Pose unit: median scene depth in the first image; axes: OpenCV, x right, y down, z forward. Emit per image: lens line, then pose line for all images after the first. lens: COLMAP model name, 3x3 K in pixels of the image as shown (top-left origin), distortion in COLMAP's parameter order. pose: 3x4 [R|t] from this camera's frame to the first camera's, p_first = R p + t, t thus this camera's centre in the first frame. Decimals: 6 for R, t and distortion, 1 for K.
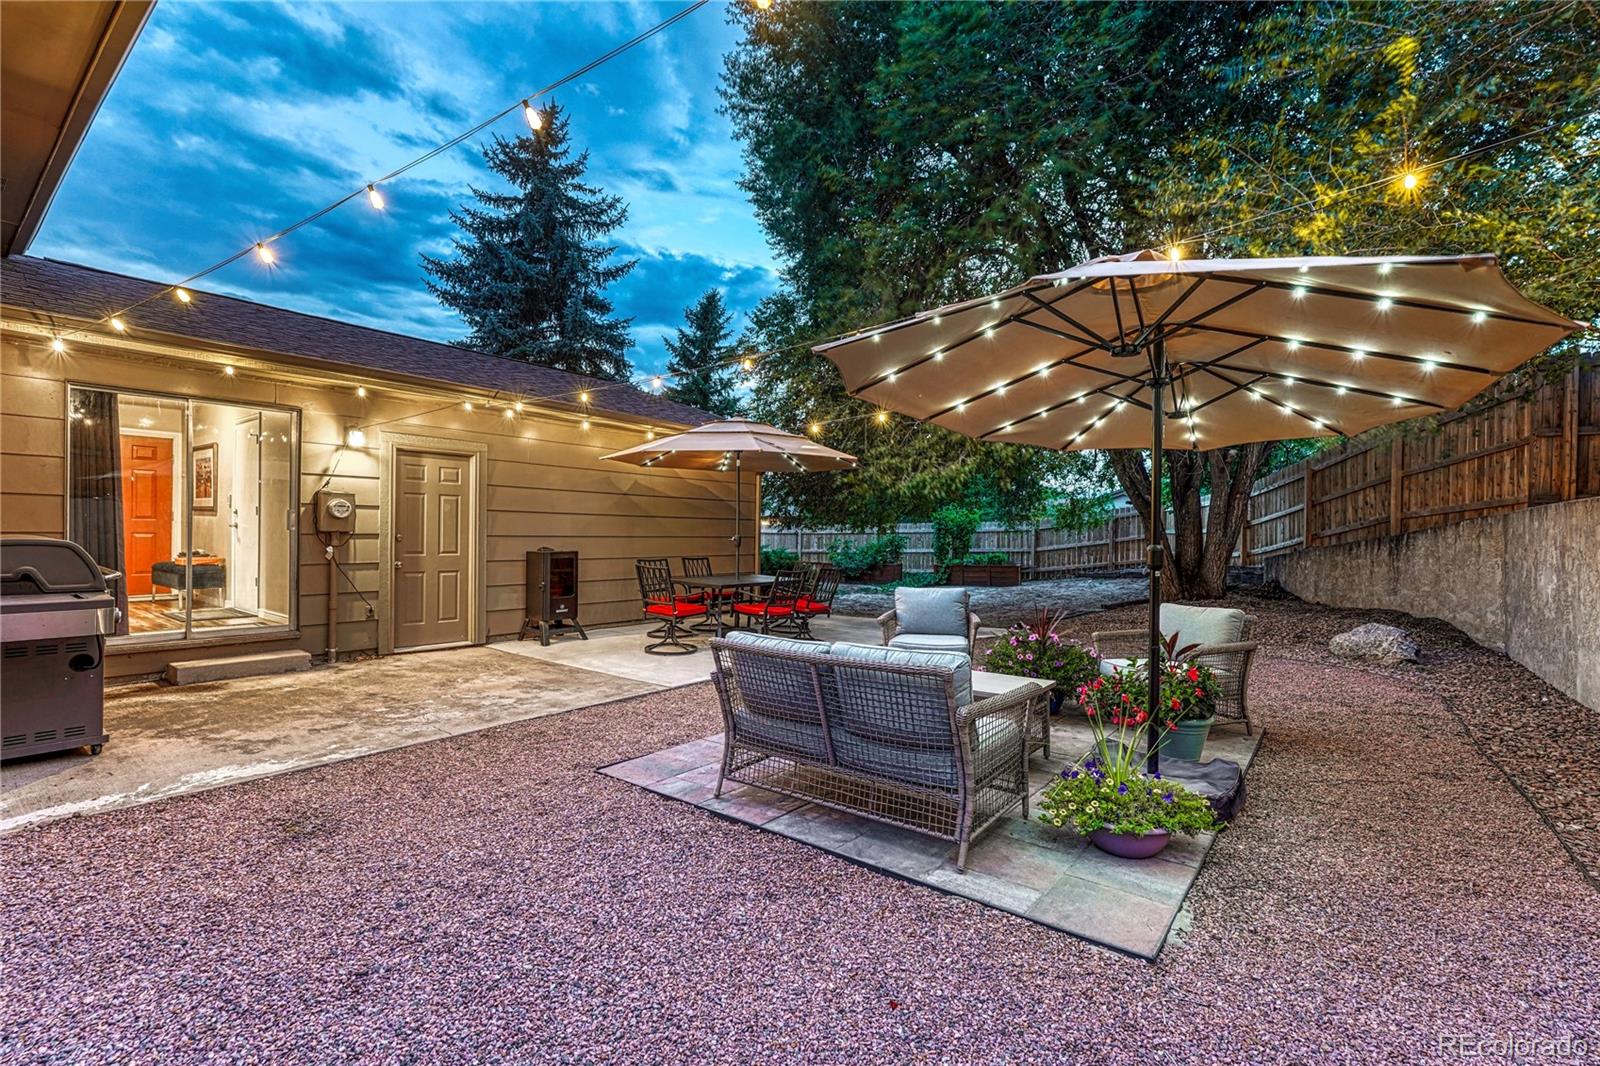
lens RADIAL K [[722.2, 0, 800.0], [0, 722.2, 533.0], [0, 0, 1]] dist [0.002414, -0.000104]
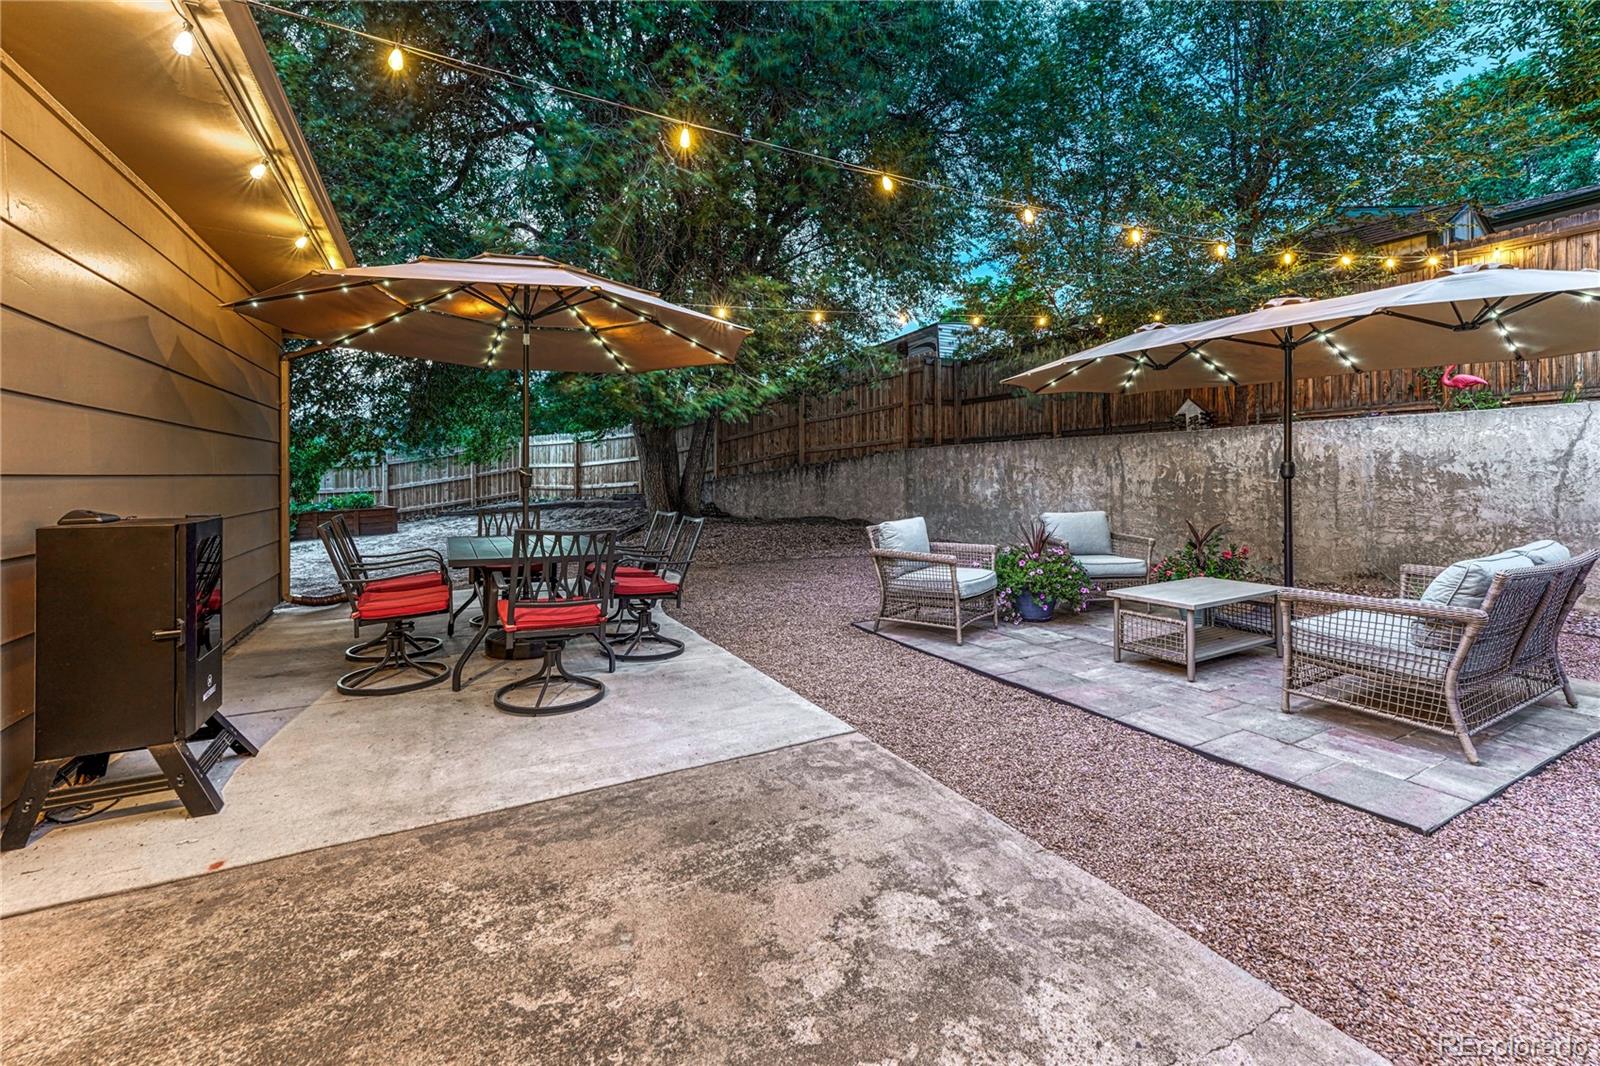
lens RADIAL K [[669.6, 0, 795.0], [0, 669.6, 474.4], [0, 0, 1]] dist [0.001018, 0.000782]
pose [[0.414949, -0.019467, 0.909636, -0.443321], [0.013813, 0.999791, 0.015095, 0.003829], [-0.909740, 0.006302, 0.415131, 0.546862]]
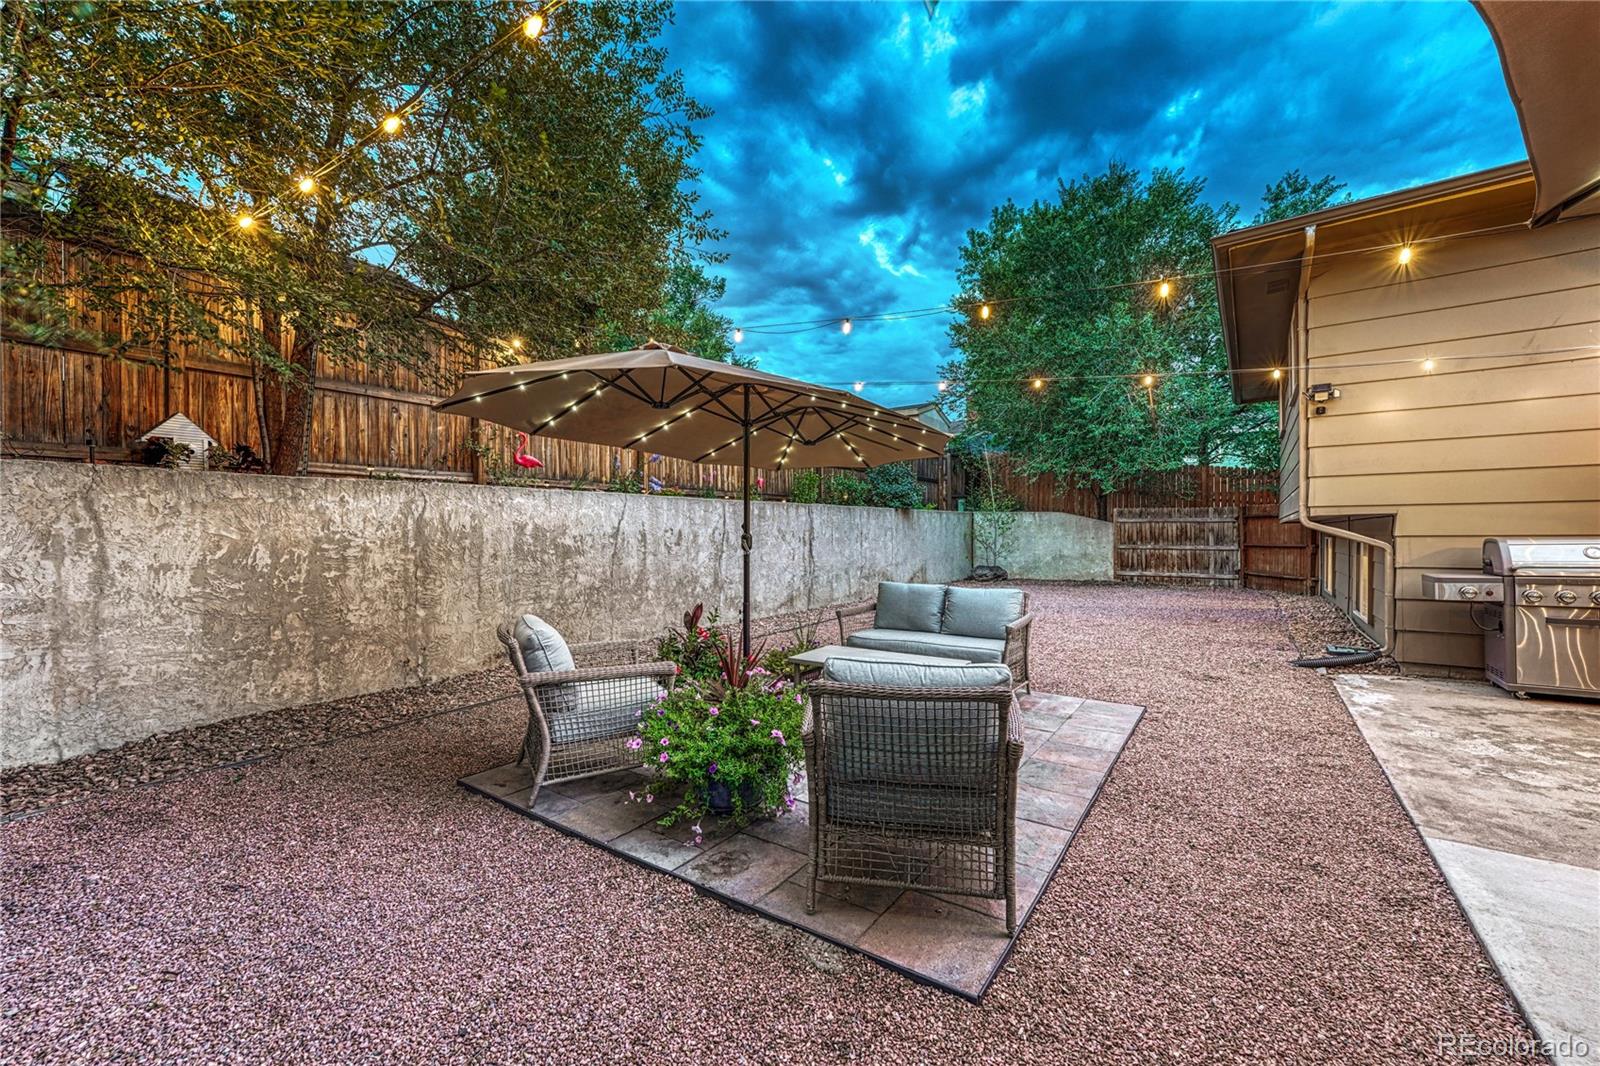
lens RADIAL K [[641.9, 0, 800.0], [0, 641.9, 533.0], [0, 0, 1]] dist [0.000698, 0.000391]
pose [[-0.998827, -0.012624, -0.046741, 0.181354], [-0.012511, 0.999918, -0.002719, 0.007131], [0.046771, -0.002132, -0.998903, 0.942672]]
